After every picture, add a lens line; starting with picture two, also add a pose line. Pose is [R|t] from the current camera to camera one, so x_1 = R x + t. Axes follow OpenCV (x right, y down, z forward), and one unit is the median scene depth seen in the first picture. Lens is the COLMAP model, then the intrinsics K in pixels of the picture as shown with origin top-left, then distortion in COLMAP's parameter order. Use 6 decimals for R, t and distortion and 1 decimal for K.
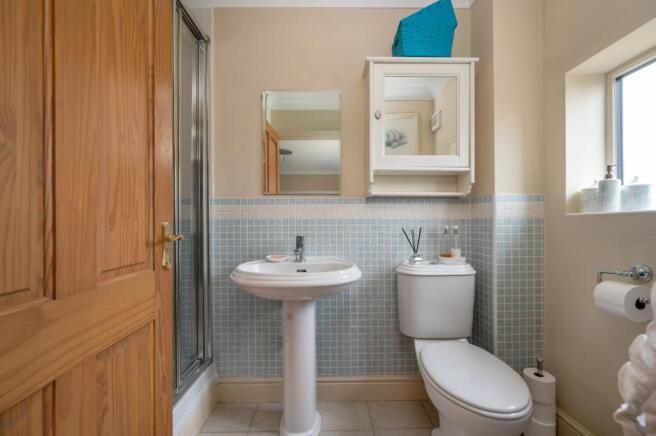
lens RADIAL K [[261.5, 0, 328.0], [0, 261.5, 218.0], [0, 0, 1]] dist [-0.000145, -0.000016]
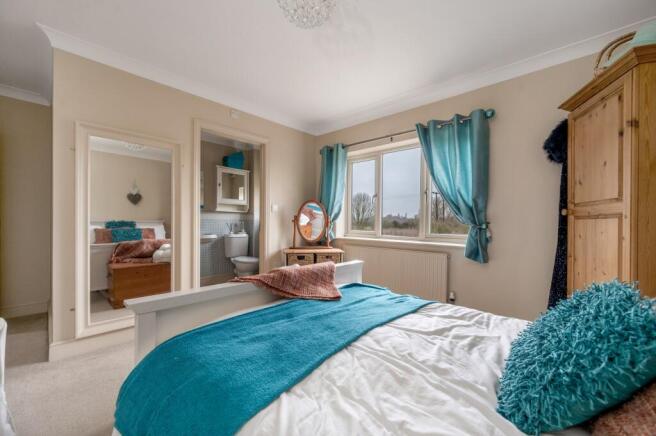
lens RADIAL K [[261.5, 0, 328.0], [0, 261.5, 218.0], [0, 0, 1]] dist [-0.000145, -0.000016]
pose [[0.667146, 0.008945, 0.744874, -1.190234], [-0.005412, 0.999960, -0.007161, 0.000561], [-0.744908, 0.000747, 0.667167, -1.888587]]
